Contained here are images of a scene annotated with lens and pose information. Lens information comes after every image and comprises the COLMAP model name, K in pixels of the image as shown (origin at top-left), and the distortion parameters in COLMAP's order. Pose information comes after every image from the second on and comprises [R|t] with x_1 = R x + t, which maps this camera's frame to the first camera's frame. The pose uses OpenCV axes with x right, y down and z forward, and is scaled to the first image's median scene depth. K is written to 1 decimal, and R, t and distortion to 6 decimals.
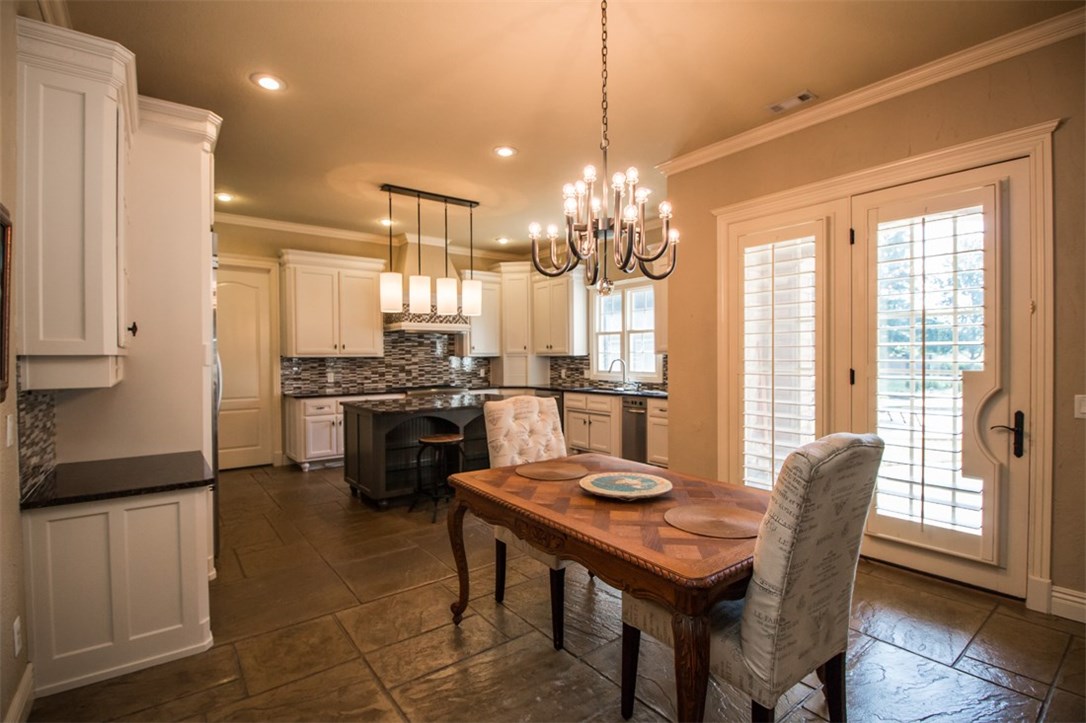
lens RADIAL K [[508.0, 0, 541.4], [0, 508.0, 358.5], [0, 0, 1]] dist [0.000027, 0.000029]
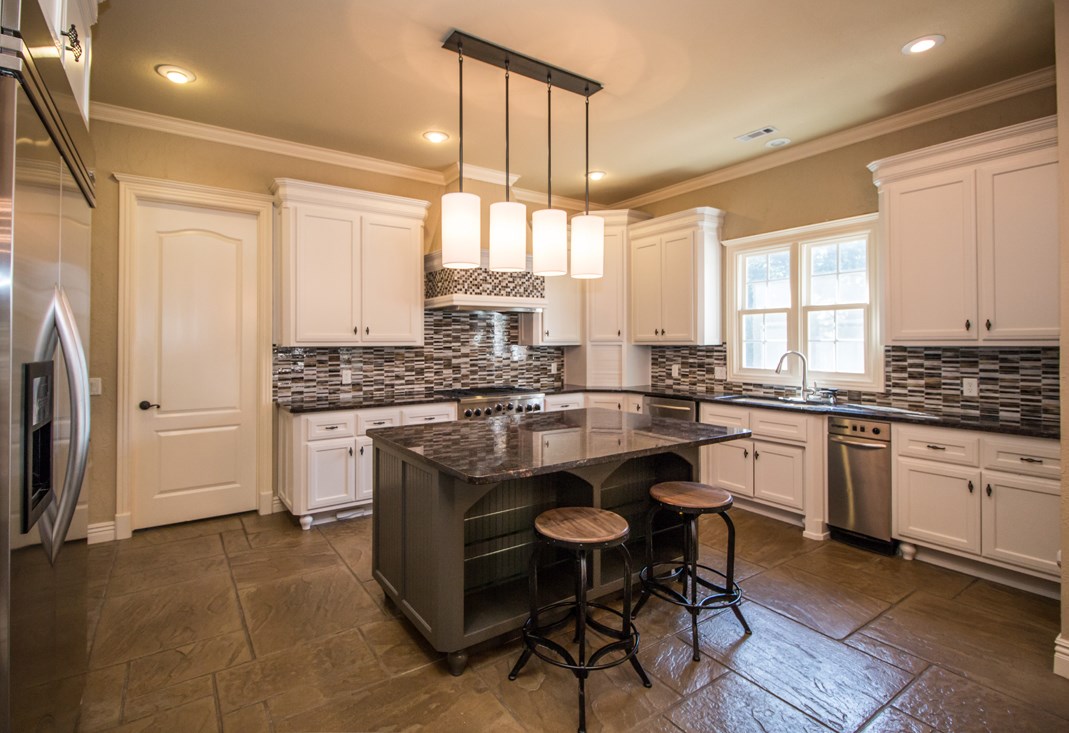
lens RADIAL K [[514.4, 0, 513.6], [0, 514.4, 329.3], [0, 0, 1]] dist [0.020761, -0.000037]
pose [[0.997689, 0.002386, -0.067909, -0.146397], [-0.004294, 0.999600, -0.027966, -0.006888], [0.067815, 0.028193, 0.997300, 0.328096]]
